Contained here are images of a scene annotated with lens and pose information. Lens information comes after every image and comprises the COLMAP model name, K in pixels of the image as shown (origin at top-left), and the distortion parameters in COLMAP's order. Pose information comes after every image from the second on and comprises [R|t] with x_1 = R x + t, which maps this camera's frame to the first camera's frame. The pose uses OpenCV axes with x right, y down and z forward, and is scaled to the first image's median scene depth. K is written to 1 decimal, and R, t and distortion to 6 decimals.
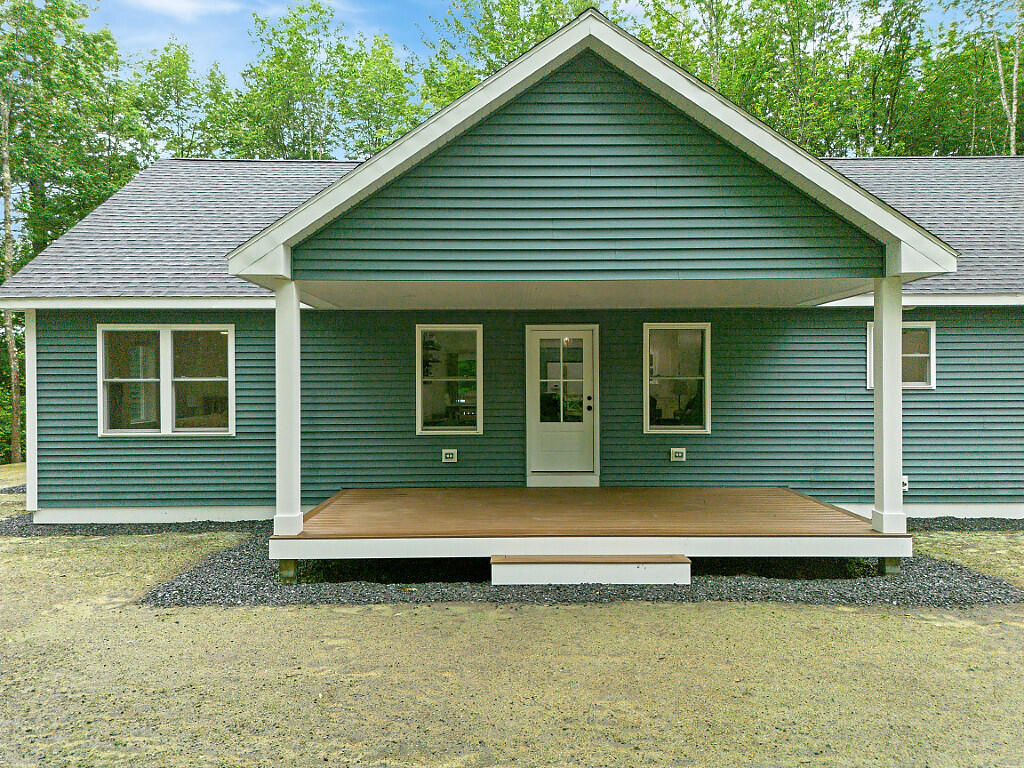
lens RADIAL K [[717.2, 0, 512.0], [0, 717.2, 384.0], [0, 0, 1]] dist [0.062747, -0.005502]
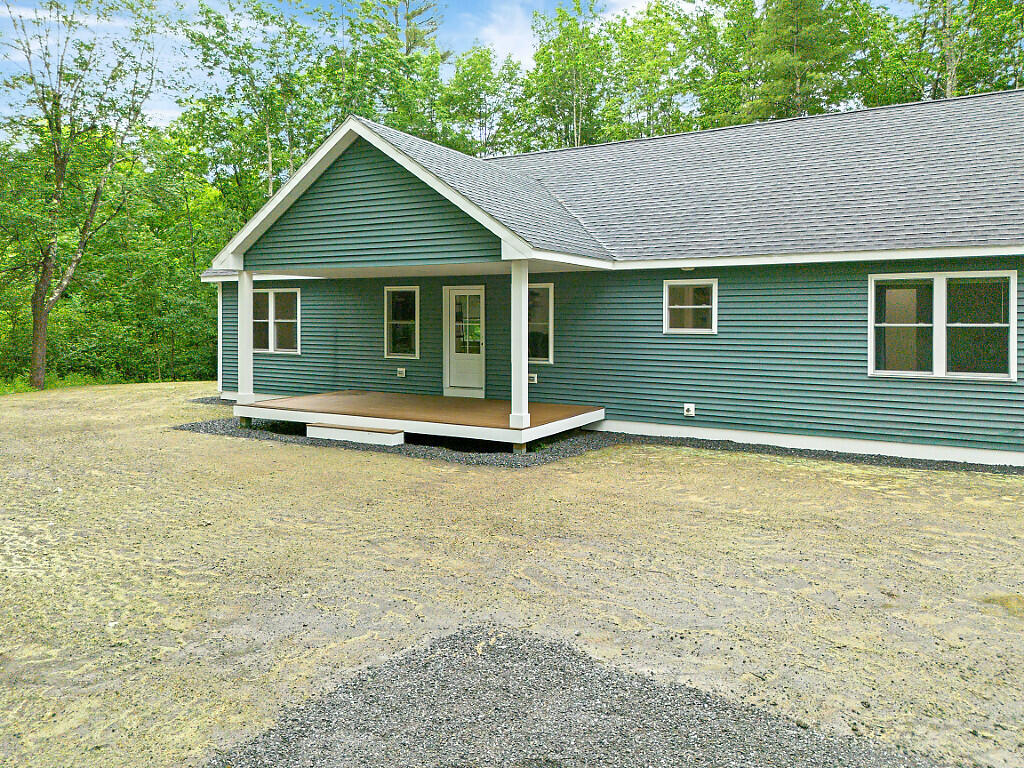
lens RADIAL K [[736.4, 0, 514.2], [0, 736.4, 323.0], [0, 0, 1]] dist [0.066249, -0.046717]
pose [[0.866360, 0.010482, -0.499310, 0.902124], [-0.008373, 0.999944, 0.006463, -0.017001], [0.499350, -0.001418, 0.866399, -0.236159]]
